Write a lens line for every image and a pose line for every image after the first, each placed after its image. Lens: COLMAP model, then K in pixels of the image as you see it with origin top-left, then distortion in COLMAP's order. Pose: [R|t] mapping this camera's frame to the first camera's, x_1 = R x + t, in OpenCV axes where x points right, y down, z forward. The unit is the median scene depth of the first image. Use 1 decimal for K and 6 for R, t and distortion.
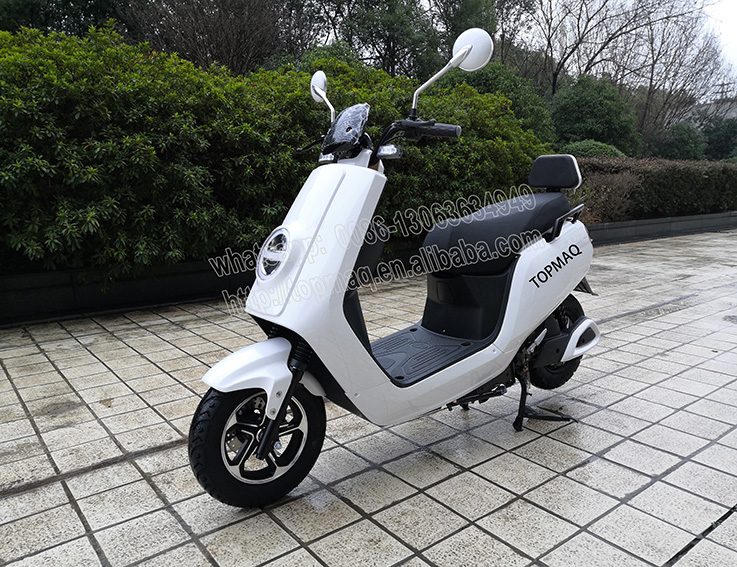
lens RADIAL K [[575.0, 0, 382.9], [0, 575.0, 256.7], [0, 0, 1]] dist [-0.017277, 0.067057]
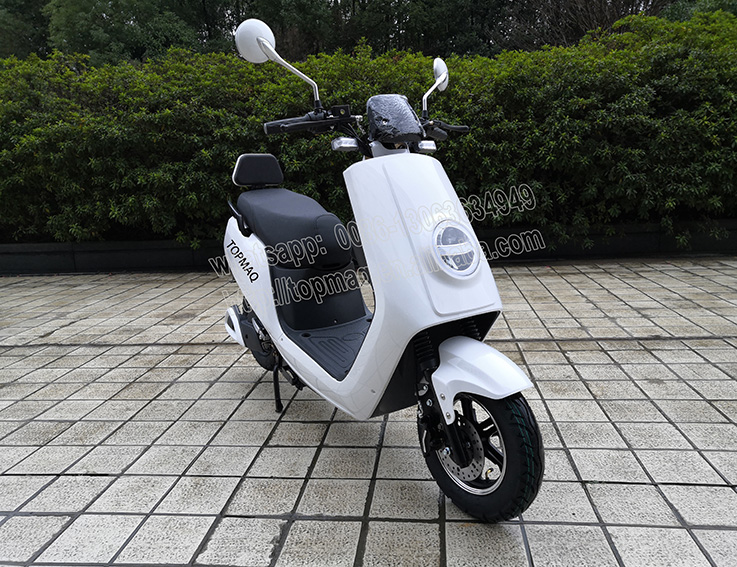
lens RADIAL K [[575.0, 0, 369.8], [0, 575.0, 280.1], [0, 0, 1]] dist [-0.017277, 0.067057]
pose [[0.706643, 0.112028, -0.698645, 0.611082], [-0.048187, 0.992714, 0.110443, -0.029272], [0.705928, -0.044379, 0.706892, 0.141654]]
